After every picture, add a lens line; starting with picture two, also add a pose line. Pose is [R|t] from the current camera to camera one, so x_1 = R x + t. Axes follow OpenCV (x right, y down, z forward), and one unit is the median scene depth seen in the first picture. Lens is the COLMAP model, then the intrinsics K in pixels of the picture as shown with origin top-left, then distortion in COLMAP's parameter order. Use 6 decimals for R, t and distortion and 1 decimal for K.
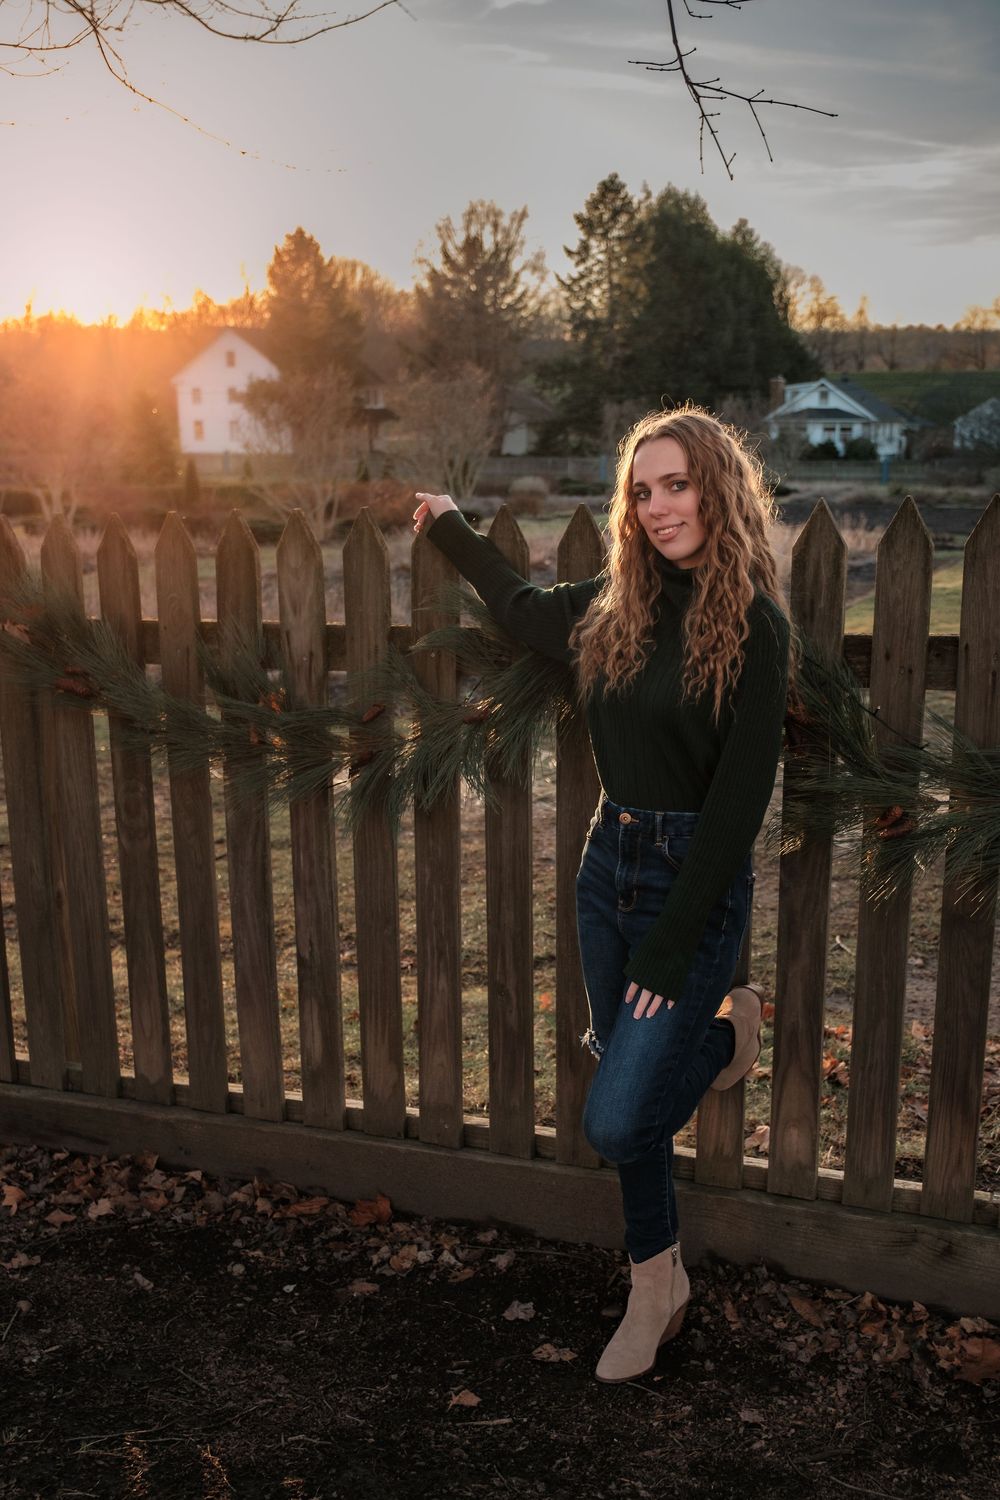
lens RADIAL K [[1357.3, 0, 499.8], [0, 1357.3, 750.6], [0, 0, 1]] dist [0.004439, -0.010605]
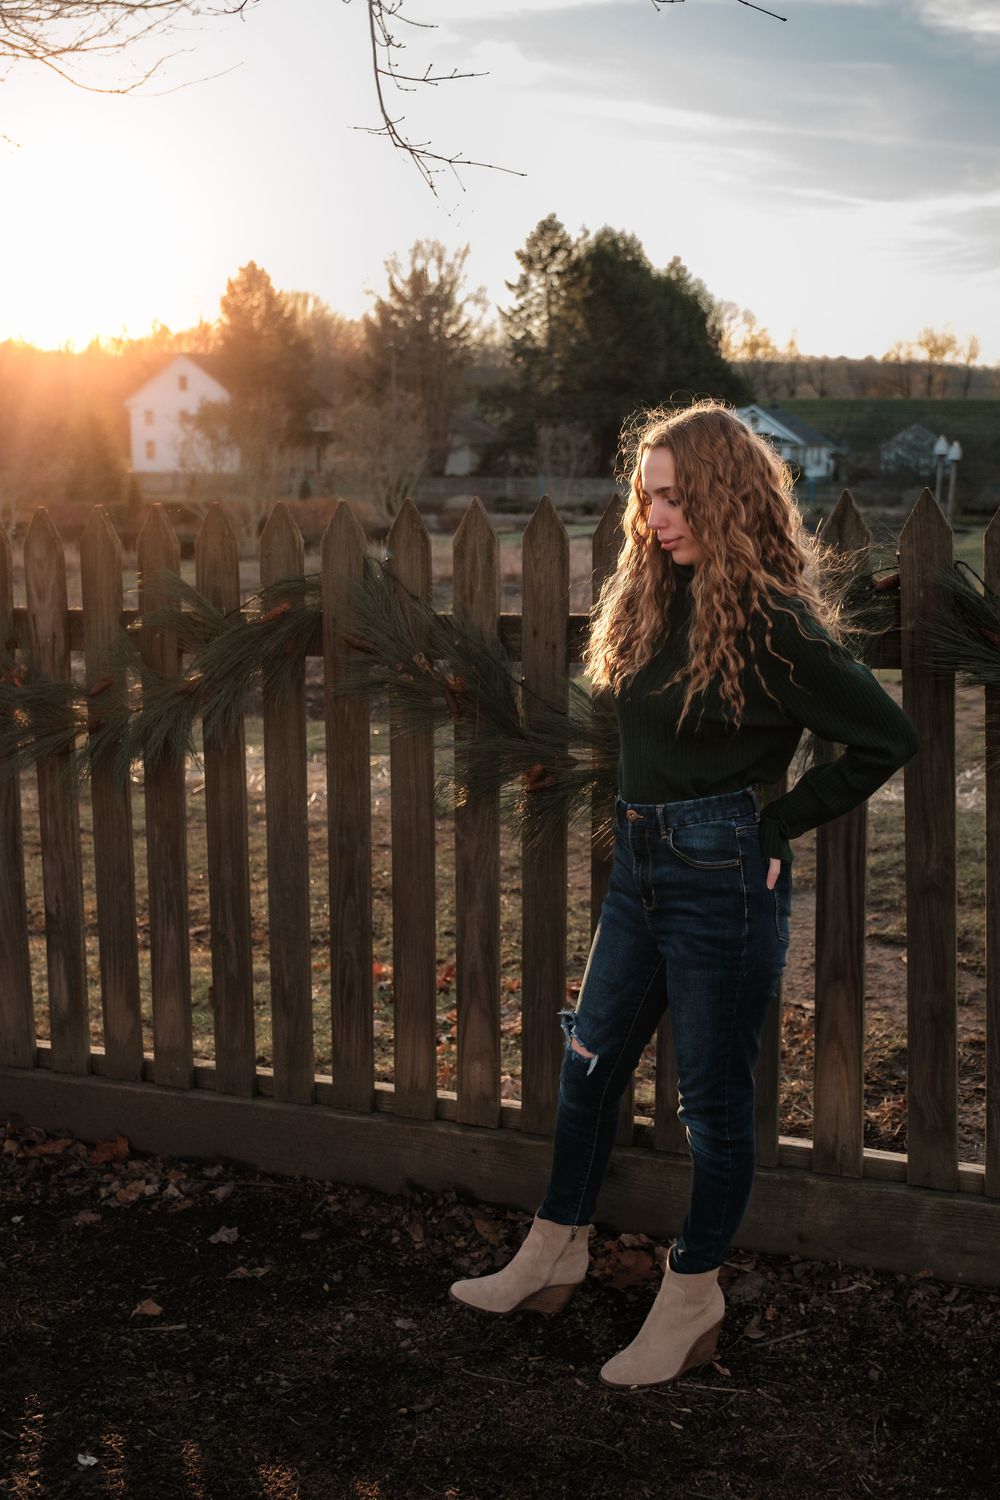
lens RADIAL K [[1346.0, 0, 530.3], [0, 1346.0, 661.8], [0, 0, 1]] dist [0.000247, -0.004574]
pose [[0.999483, -0.000398, 0.032136, 0.203810], [0.002928, 0.996891, -0.078743, 0.036364], [-0.032005, 0.078797, 0.996377, -0.107951]]
